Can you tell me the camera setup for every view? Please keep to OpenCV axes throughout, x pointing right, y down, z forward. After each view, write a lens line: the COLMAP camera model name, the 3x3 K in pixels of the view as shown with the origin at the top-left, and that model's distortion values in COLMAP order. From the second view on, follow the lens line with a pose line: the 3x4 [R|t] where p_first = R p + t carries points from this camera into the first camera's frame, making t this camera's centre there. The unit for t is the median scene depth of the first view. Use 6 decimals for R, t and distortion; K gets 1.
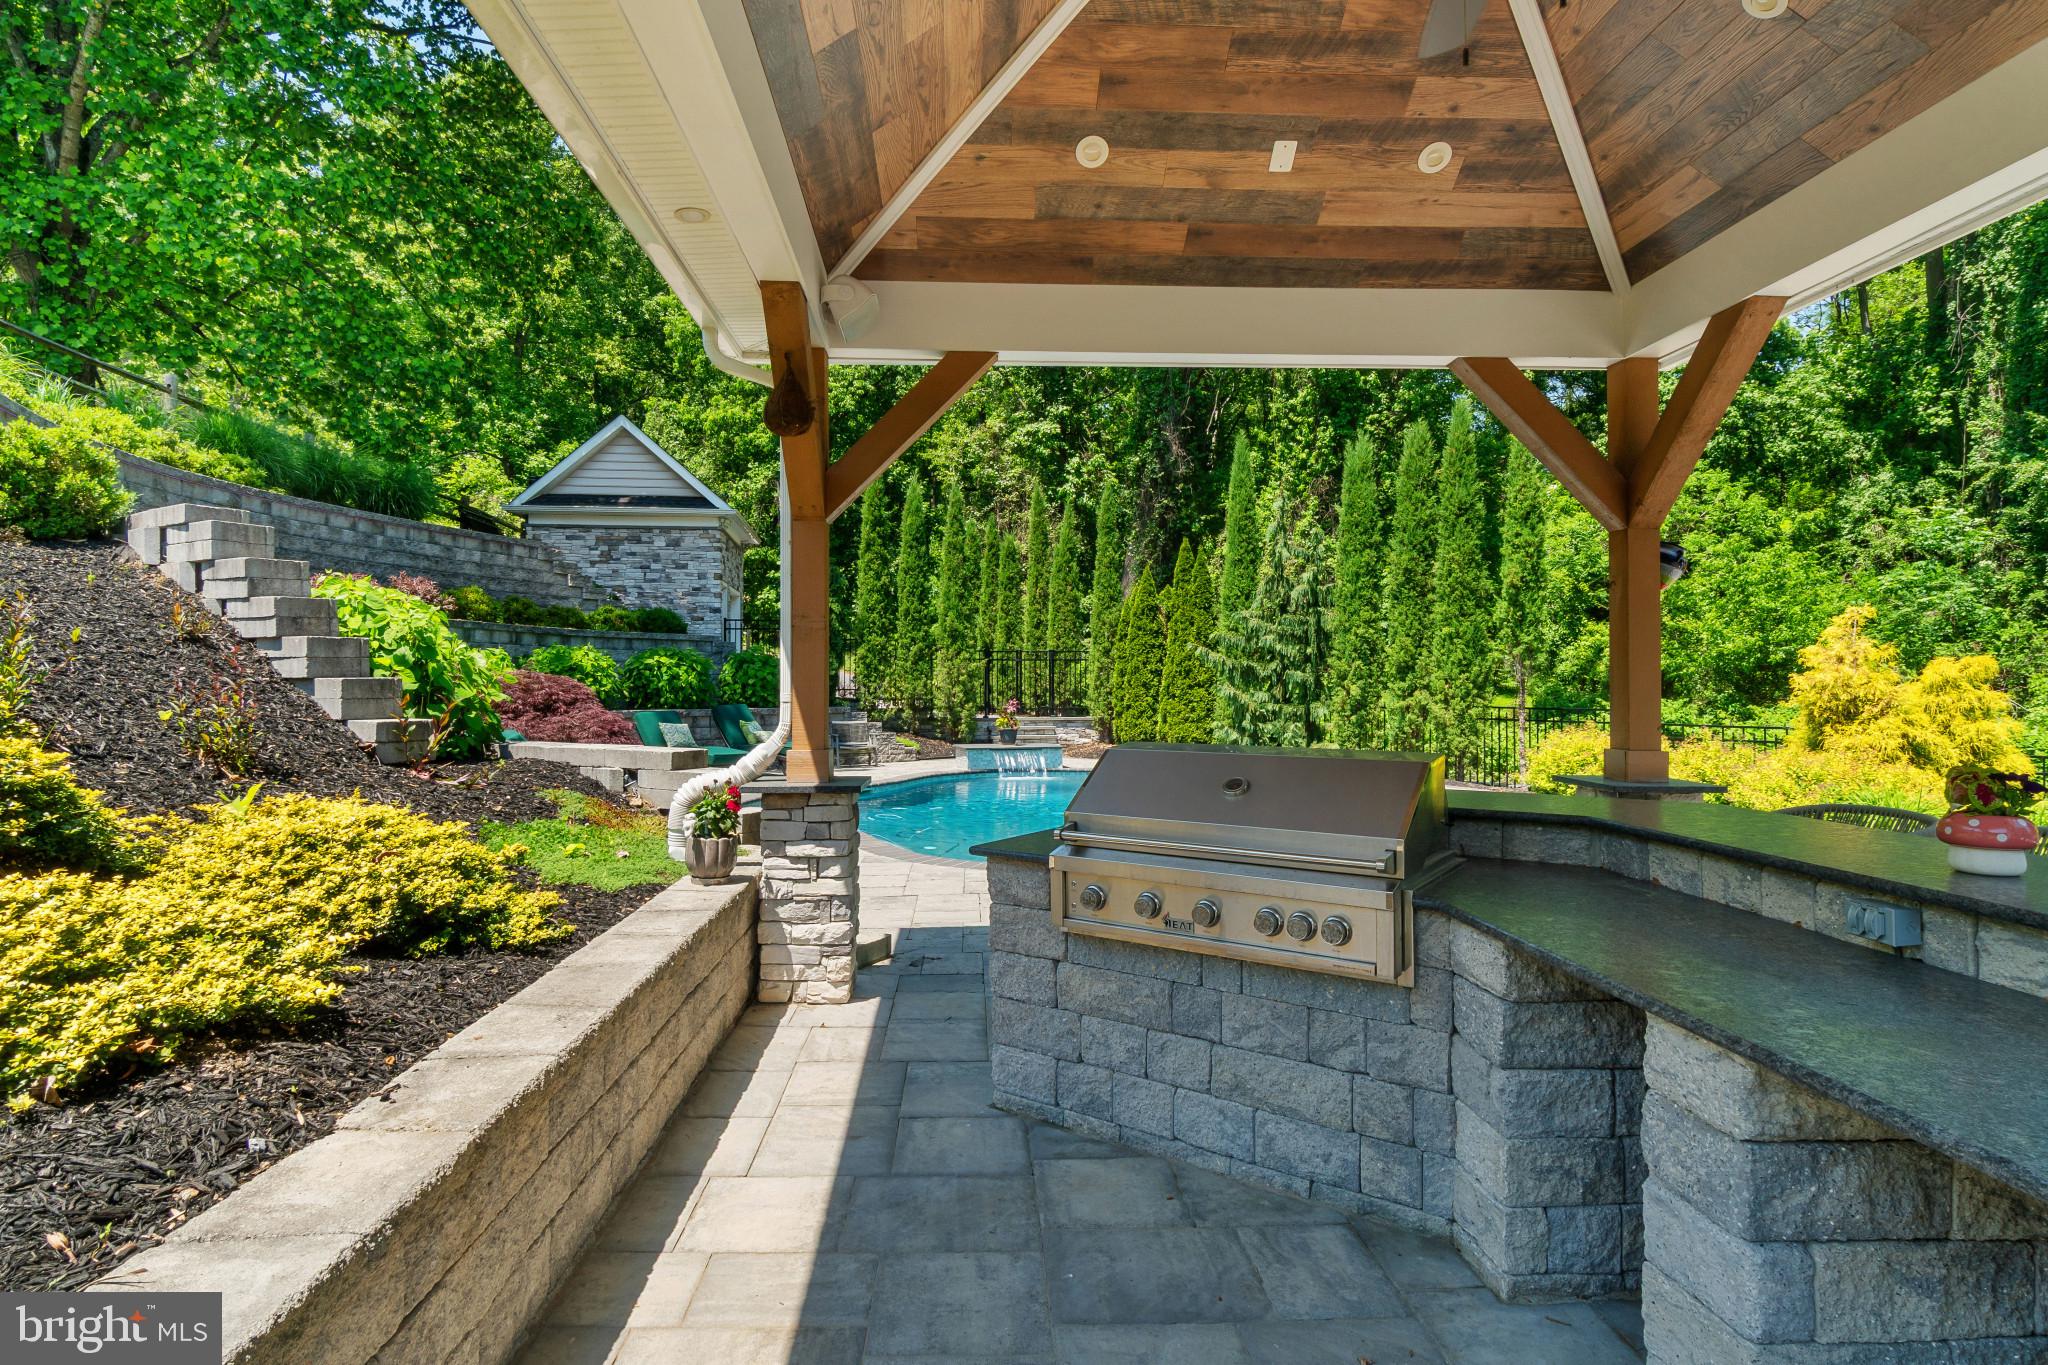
lens RADIAL K [[1061.3, 0, 1009.2], [0, 1061.3, 678.6], [0, 0, 1]] dist [-0.002860, 0.000753]
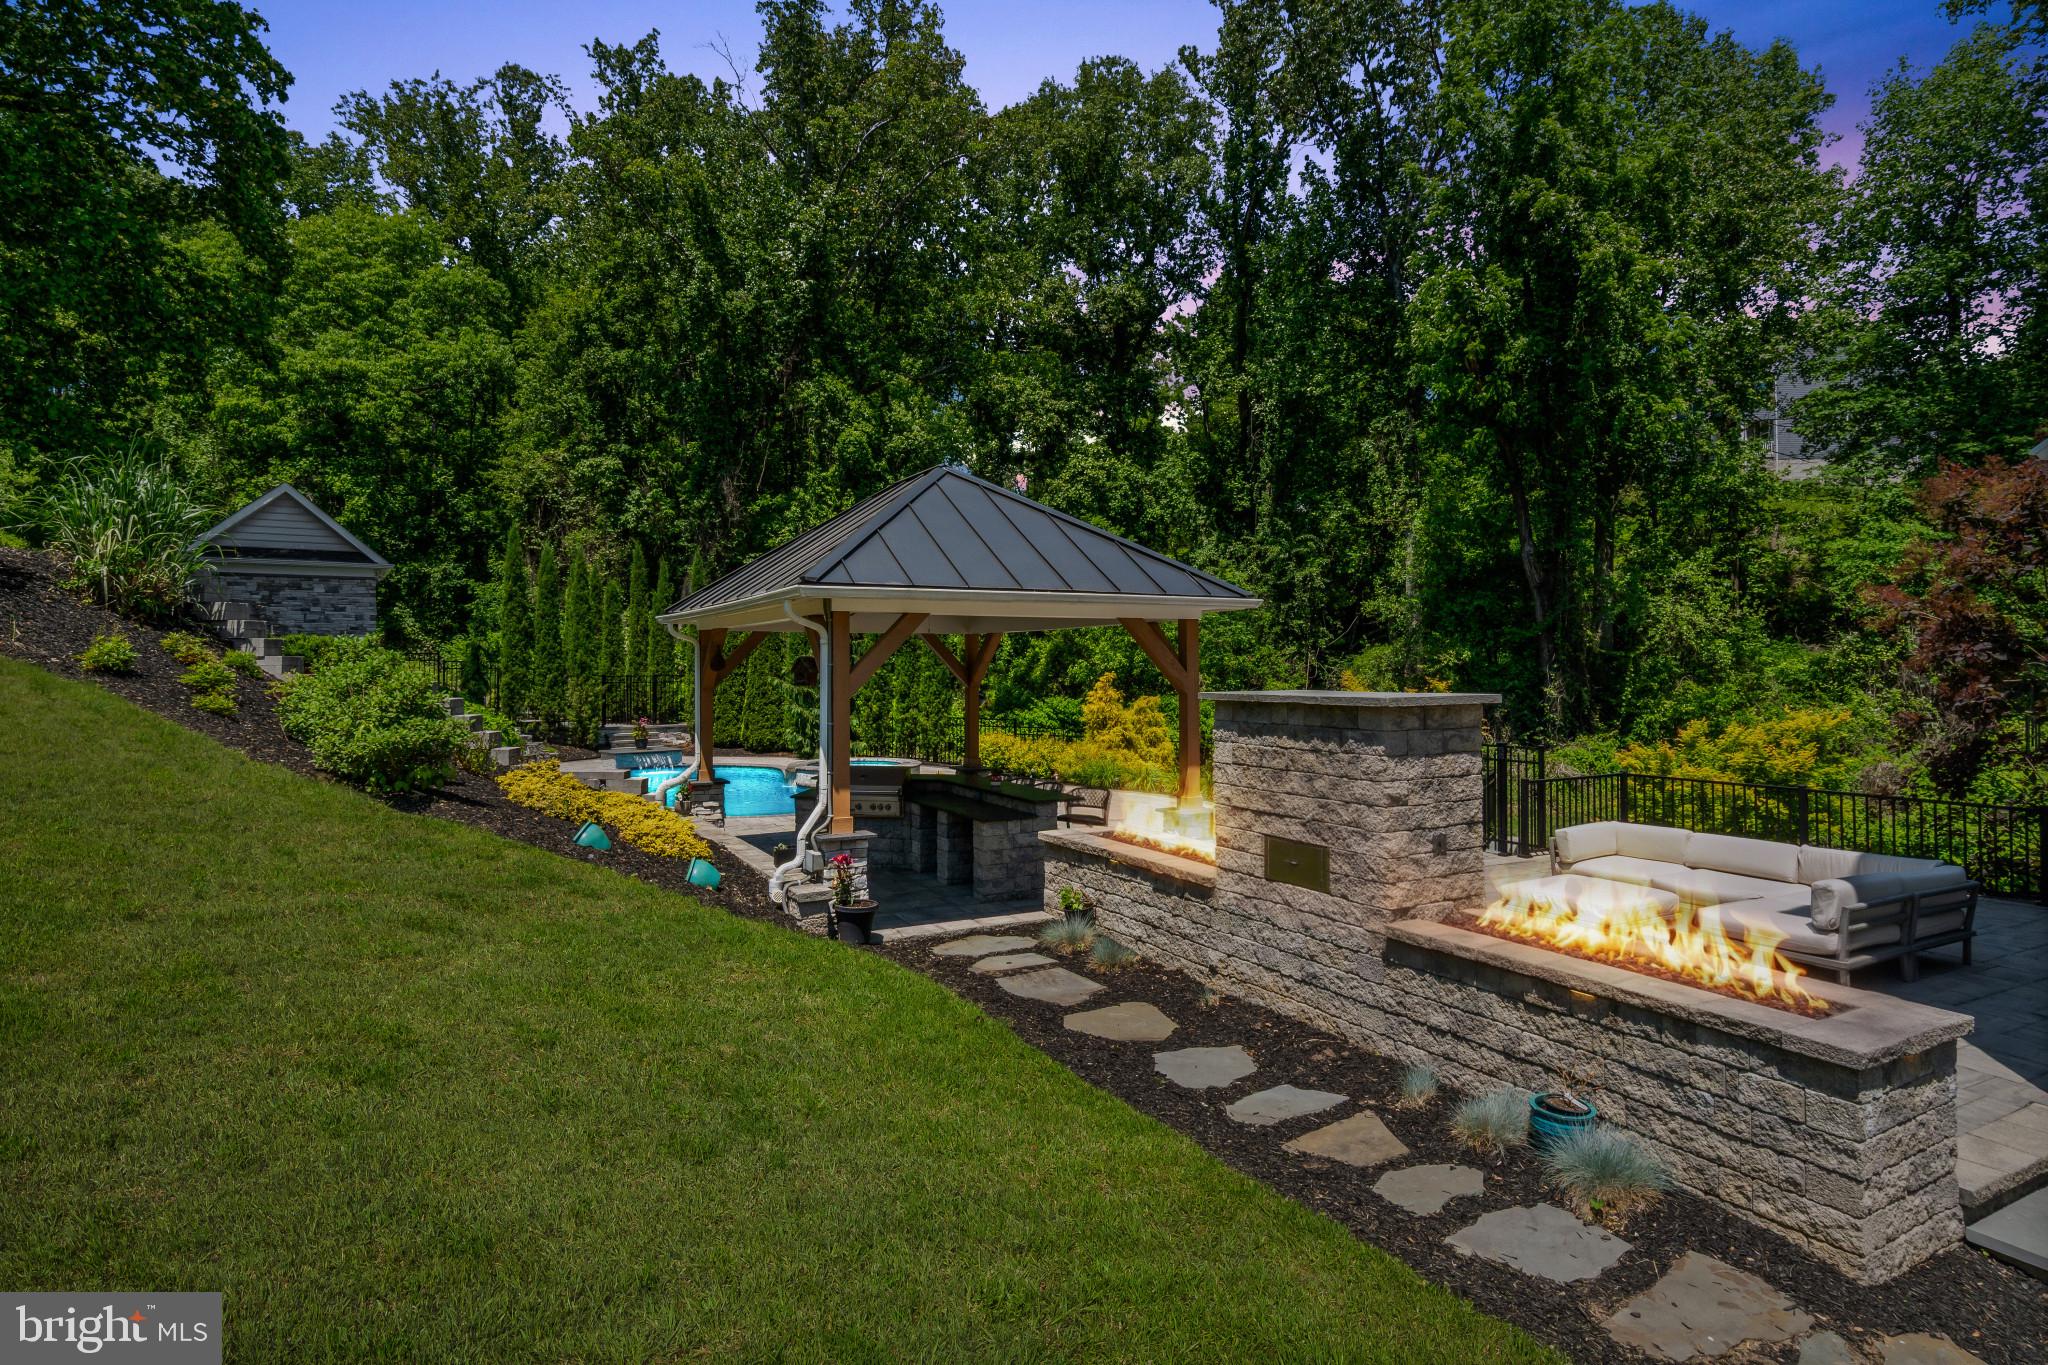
lens RADIAL K [[1088.6, 0, 1004.1], [0, 1088.6, 652.0], [0, 0, 1]] dist [0.004358, 0.000237]
pose [[0.902134, 0.002192, 0.431451, -0.191949], [-0.000561, 0.999992, -0.003907, -0.062556], [-0.431456, 0.003282, 0.902128, -0.524406]]
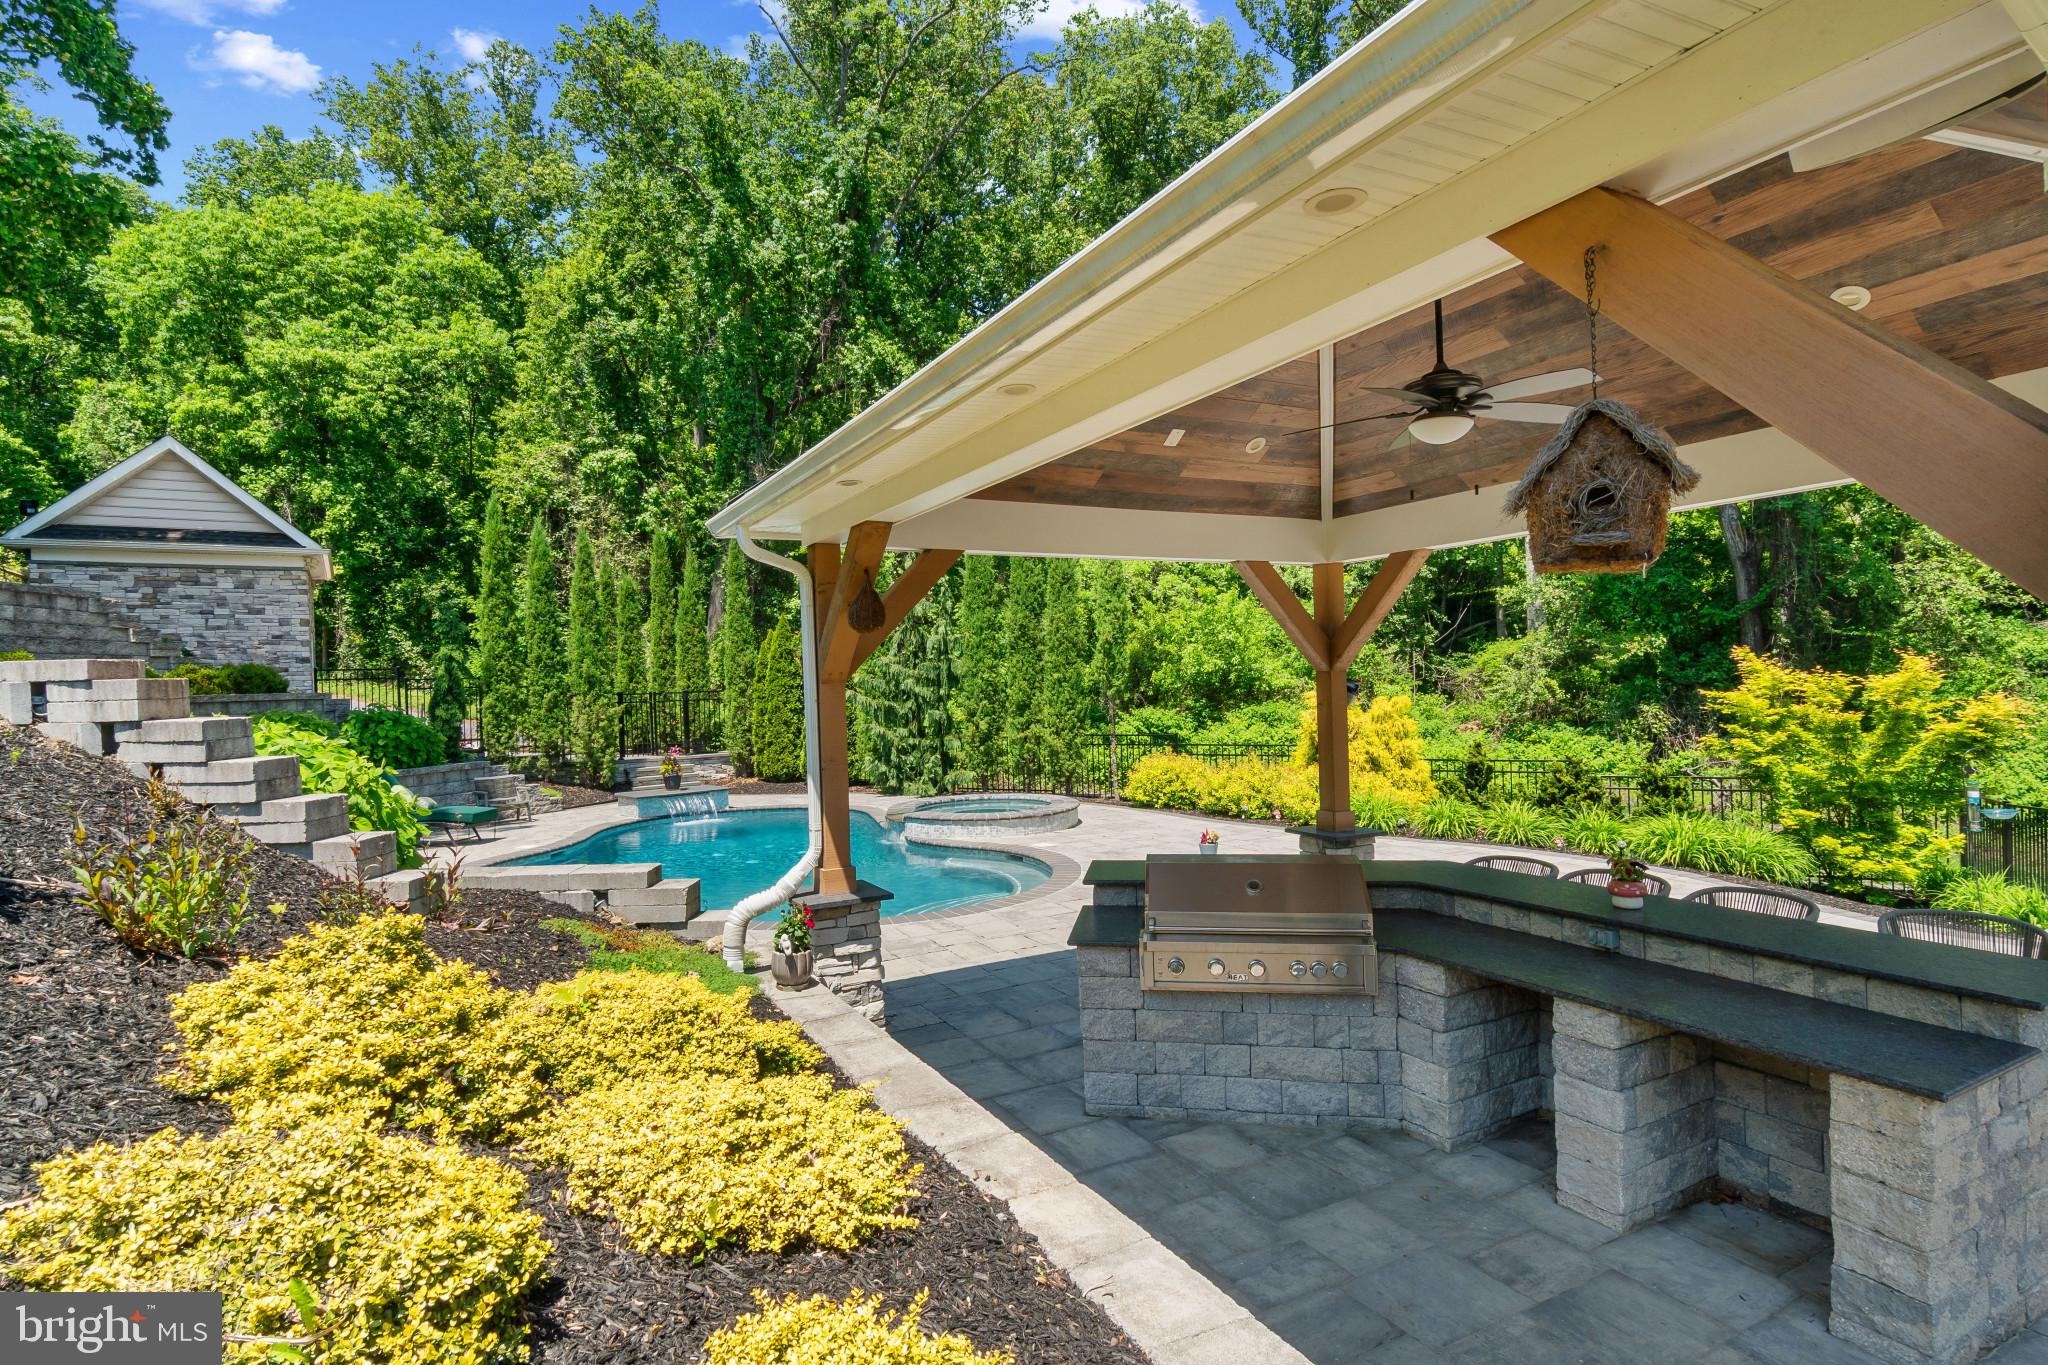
lens RADIAL K [[1018.1, 0, 1001.1], [0, 1018.1, 697.1], [0, 0, 1]] dist [0.000349, -0.001229]
pose [[0.902697, -0.033709, 0.428953, -0.135605], [0.028192, 0.999418, 0.019210, -0.039060], [-0.429351, -0.005247, 0.903122, -0.041197]]
